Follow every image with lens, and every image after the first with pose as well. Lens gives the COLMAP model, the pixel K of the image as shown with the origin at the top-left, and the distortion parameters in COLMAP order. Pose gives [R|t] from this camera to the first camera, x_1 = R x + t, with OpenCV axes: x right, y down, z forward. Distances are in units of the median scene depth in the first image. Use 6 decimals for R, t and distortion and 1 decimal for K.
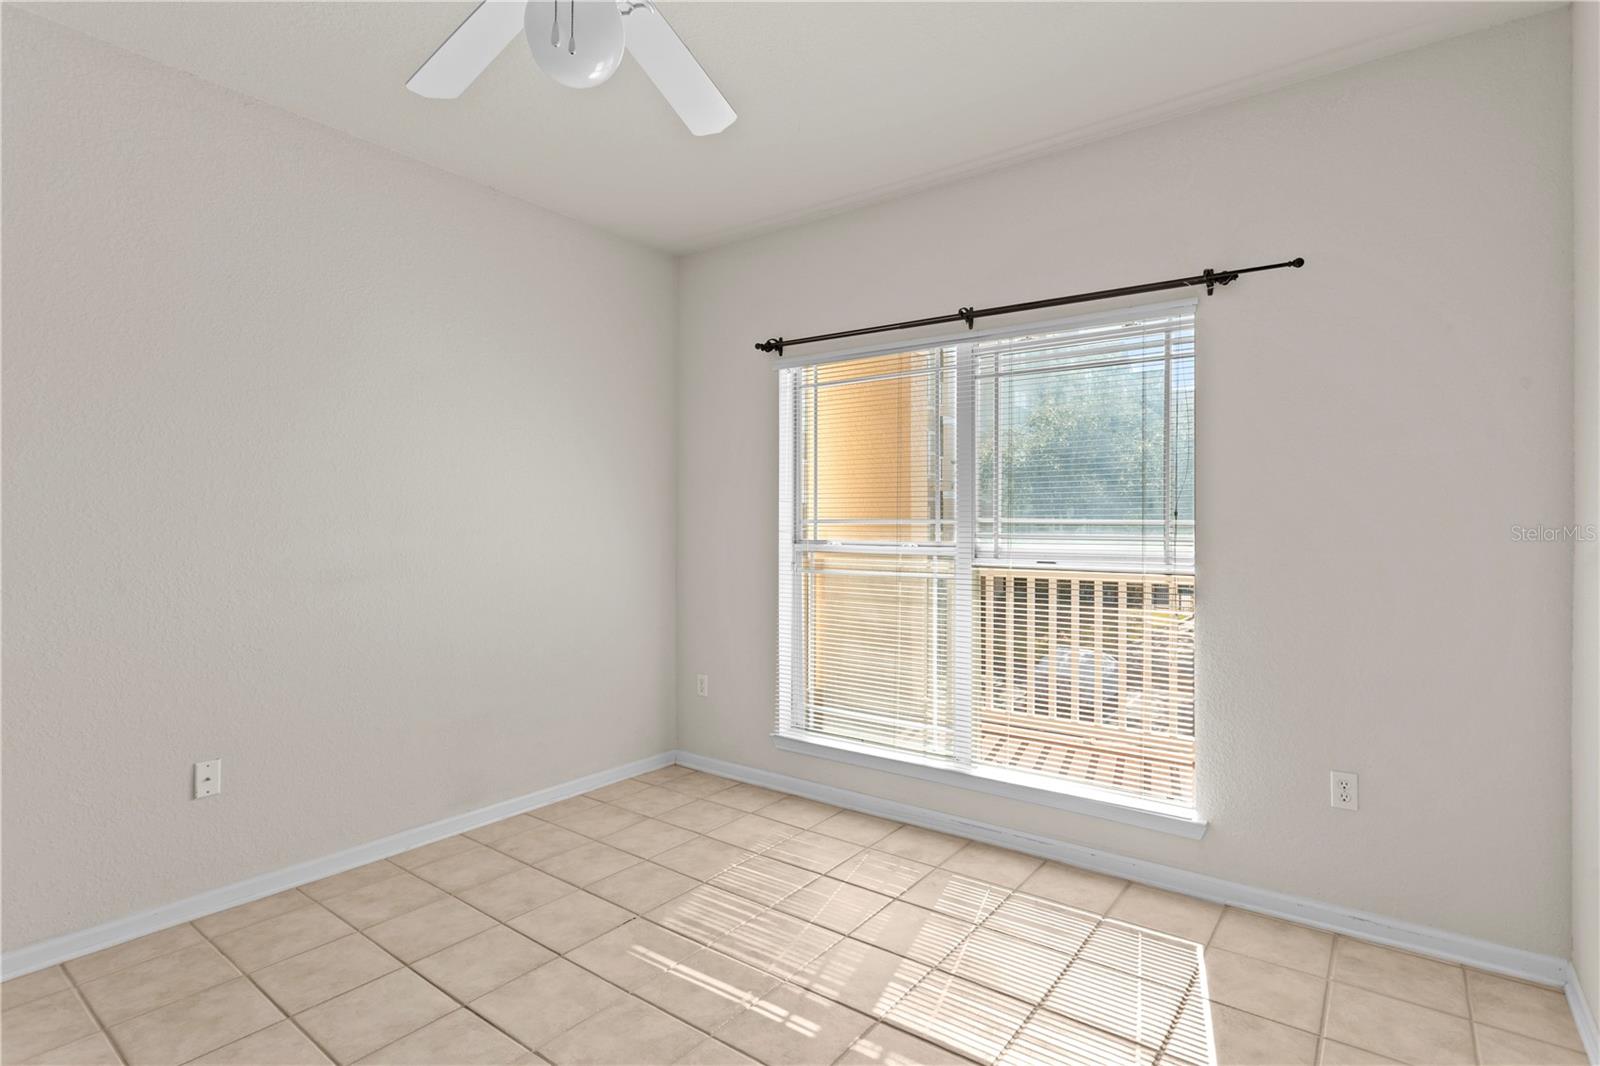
lens RADIAL K [[790.2, 0, 805.1], [0, 790.2, 528.1], [0, 0, 1]] dist [-0.019111, 0.008051]
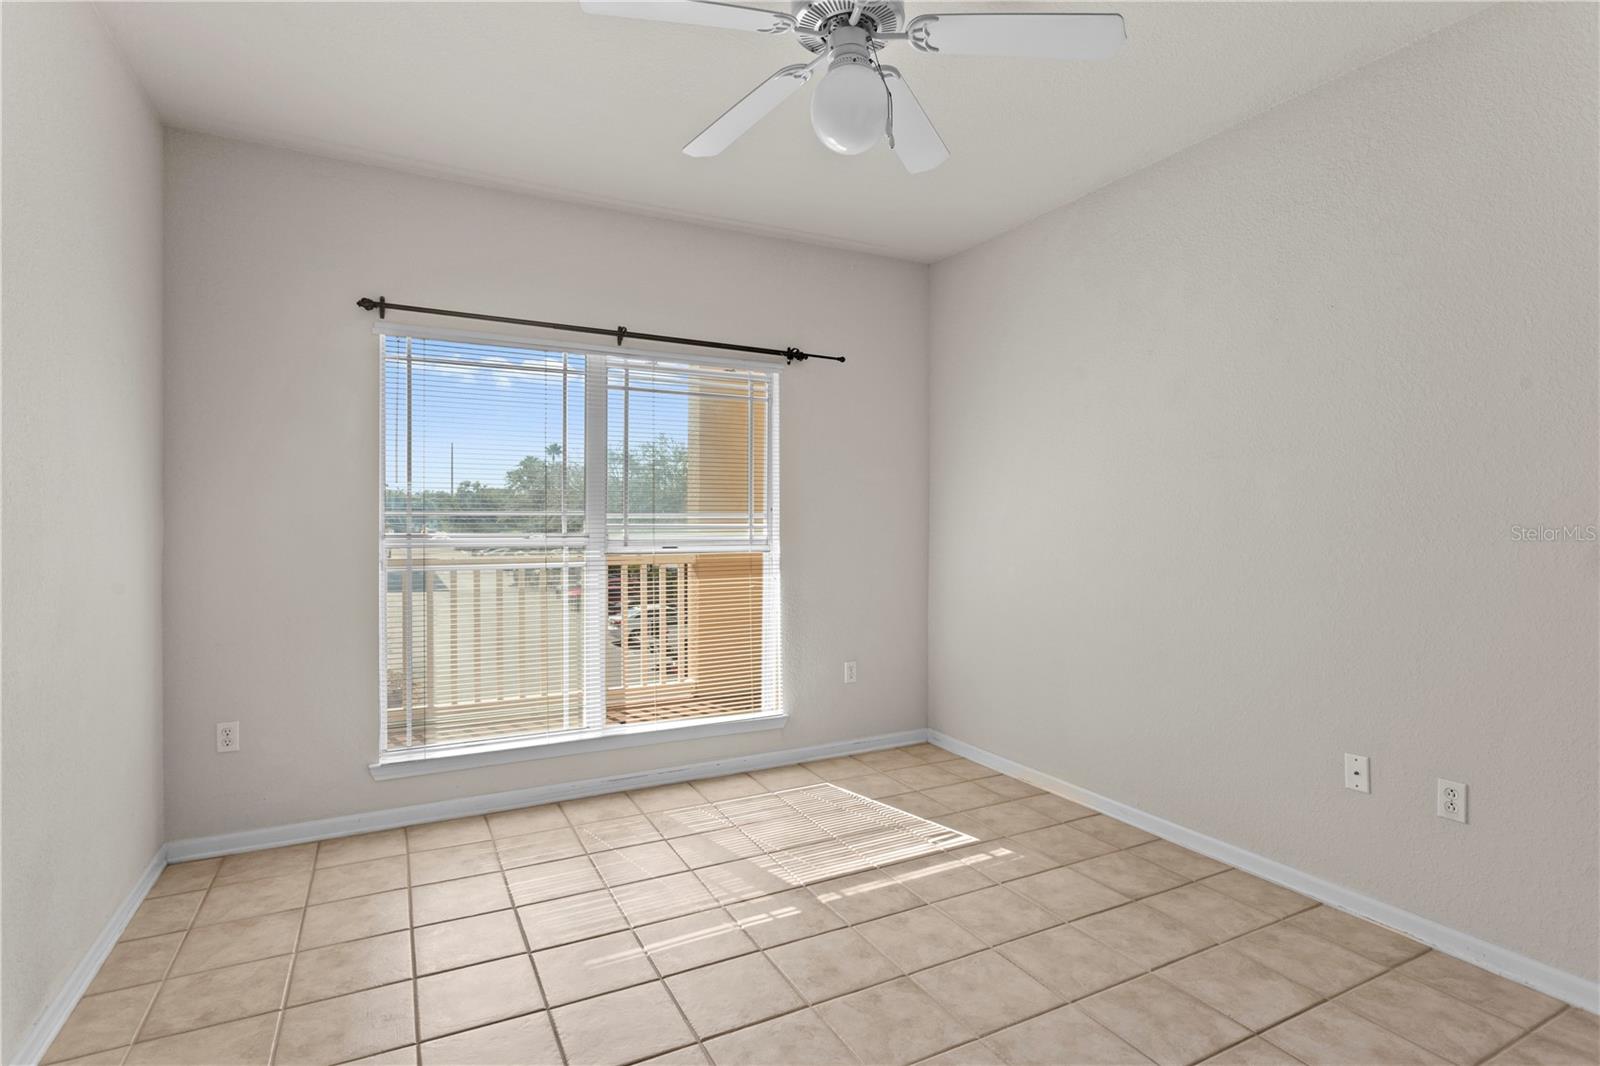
lens RADIAL K [[790.2, 0, 802.7], [0, 790.2, 532.3], [0, 0, 1]] dist [-0.019111, 0.008051]
pose [[0.434900, -0.018736, 0.900284, -0.755434], [0.003521, 0.999811, 0.019106, -0.003902], [-0.900472, -0.005139, 0.434884, 0.284028]]
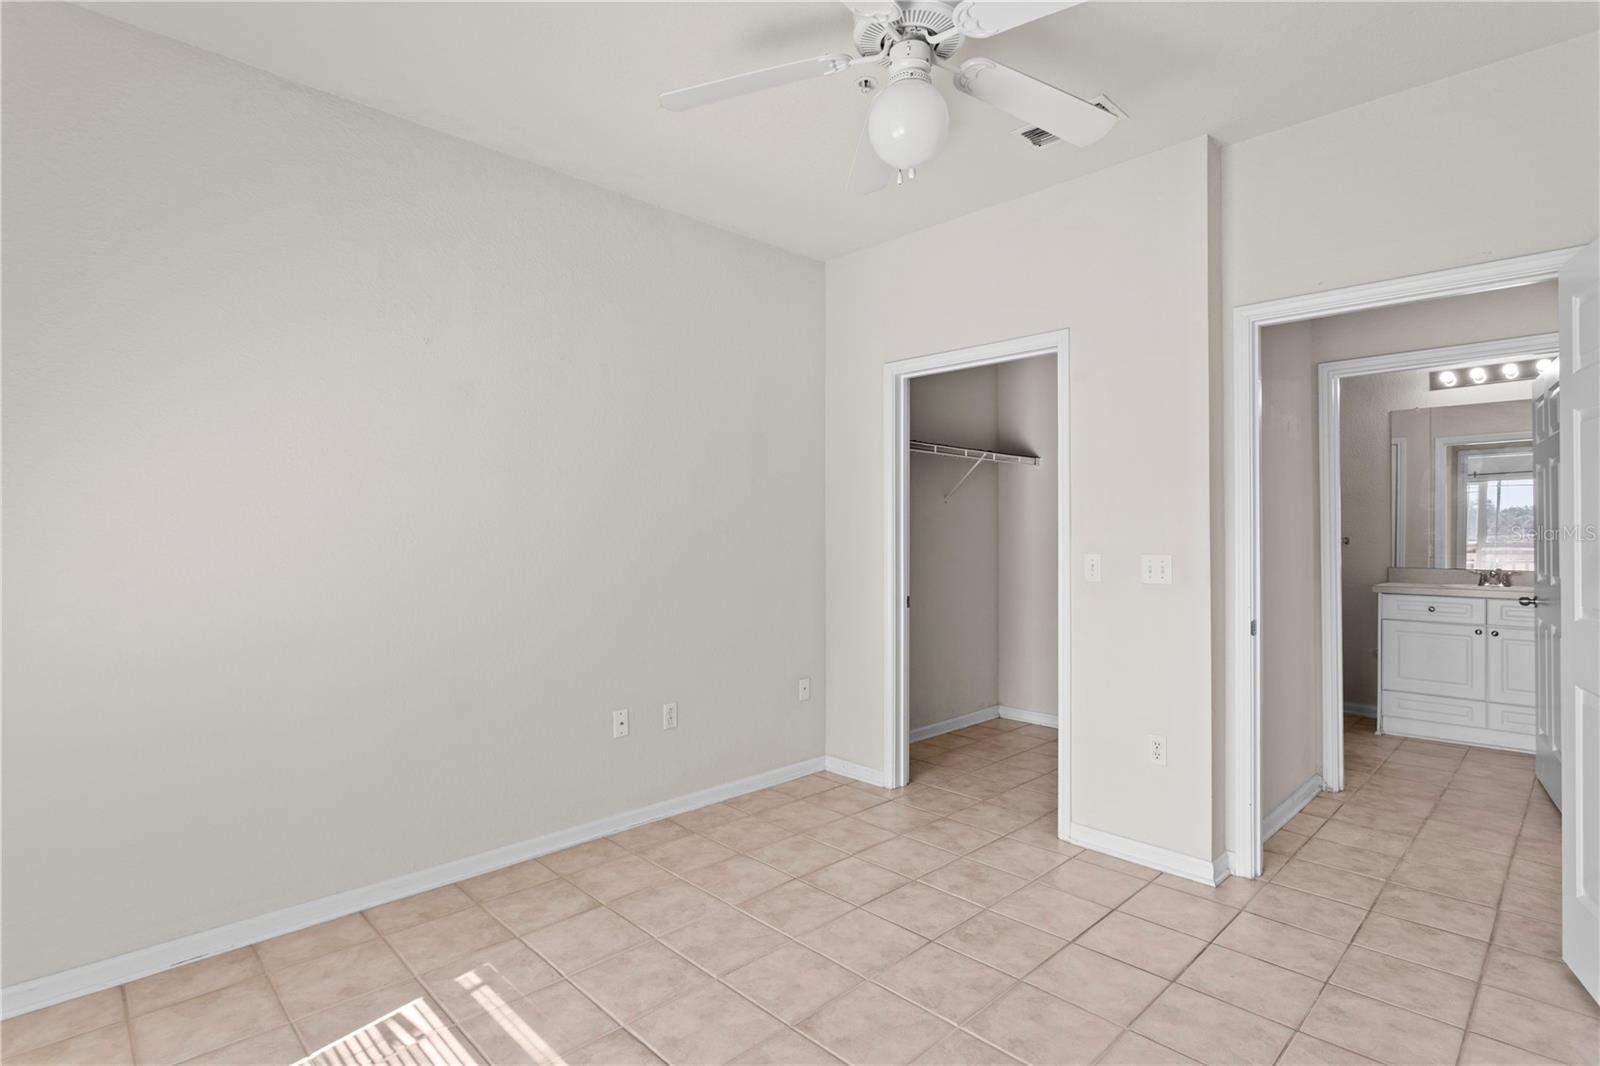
lens RADIAL K [[790.2, 0, 799.5], [0, 790.2, 526.0], [0, 0, 1]] dist [-0.019111, 0.008051]
pose [[-0.987134, -0.005267, 0.159806, -0.158319], [-0.005524, 0.999984, -0.001167, -0.009919], [-0.159798, -0.002035, -0.987148, 1.211311]]
